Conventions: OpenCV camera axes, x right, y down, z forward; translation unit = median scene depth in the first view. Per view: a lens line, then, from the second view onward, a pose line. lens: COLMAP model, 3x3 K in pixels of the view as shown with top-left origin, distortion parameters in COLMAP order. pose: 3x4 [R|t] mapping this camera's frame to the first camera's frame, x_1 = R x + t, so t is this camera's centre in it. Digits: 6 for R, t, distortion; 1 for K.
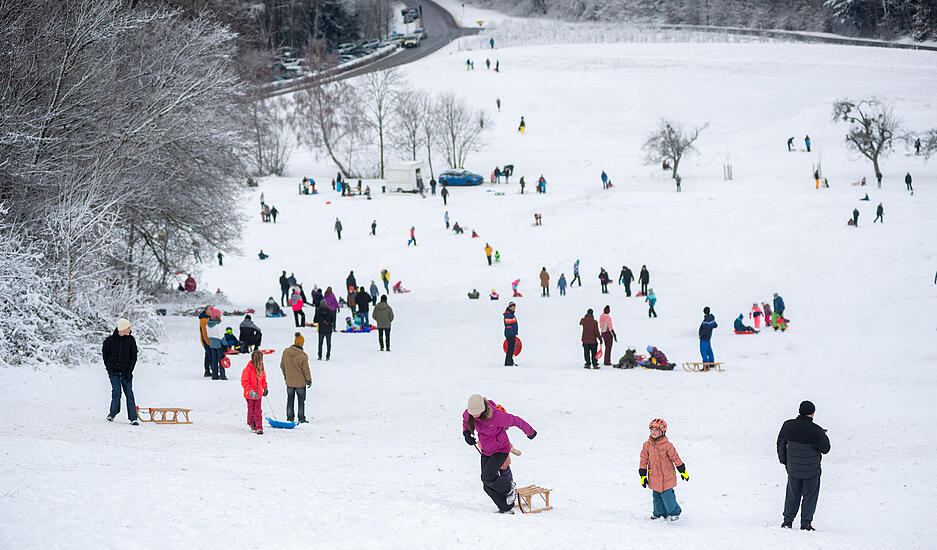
lens RADIAL K [[3000.9, 0, 468.5], [0, 3000.9, 275.2], [0, 0, 1]] dist [-0.108323, 0.000000]
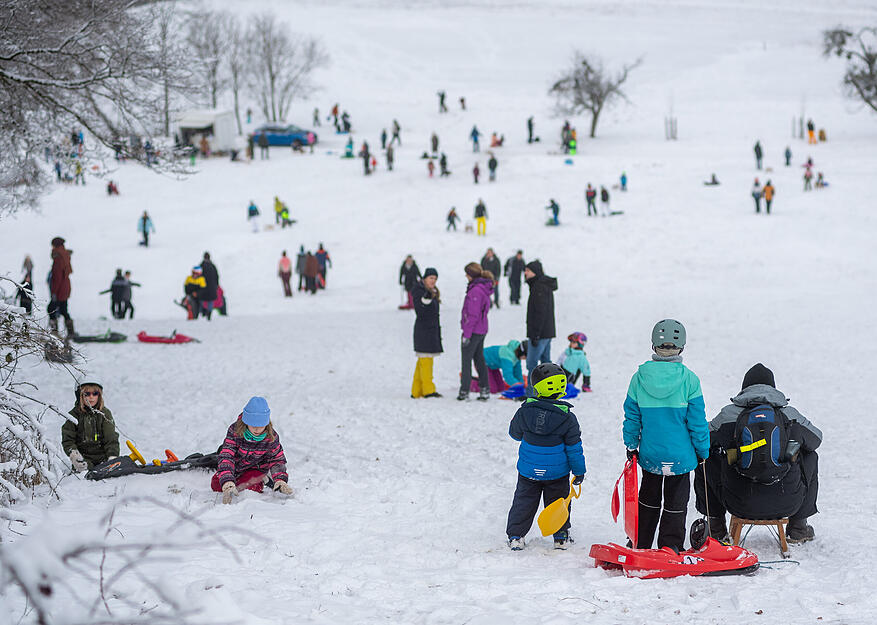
lens RADIAL K [[2787.8, 0, 438.5], [0, 2787.8, 312.5], [0, 0, 1]] dist [0.068450, 0.000000]
pose [[0.993078, 0.003301, 0.117413, -0.043199], [-0.003975, 0.999977, 0.005506, 0.005109], [-0.117392, -0.005934, 0.993068, 0.353581]]
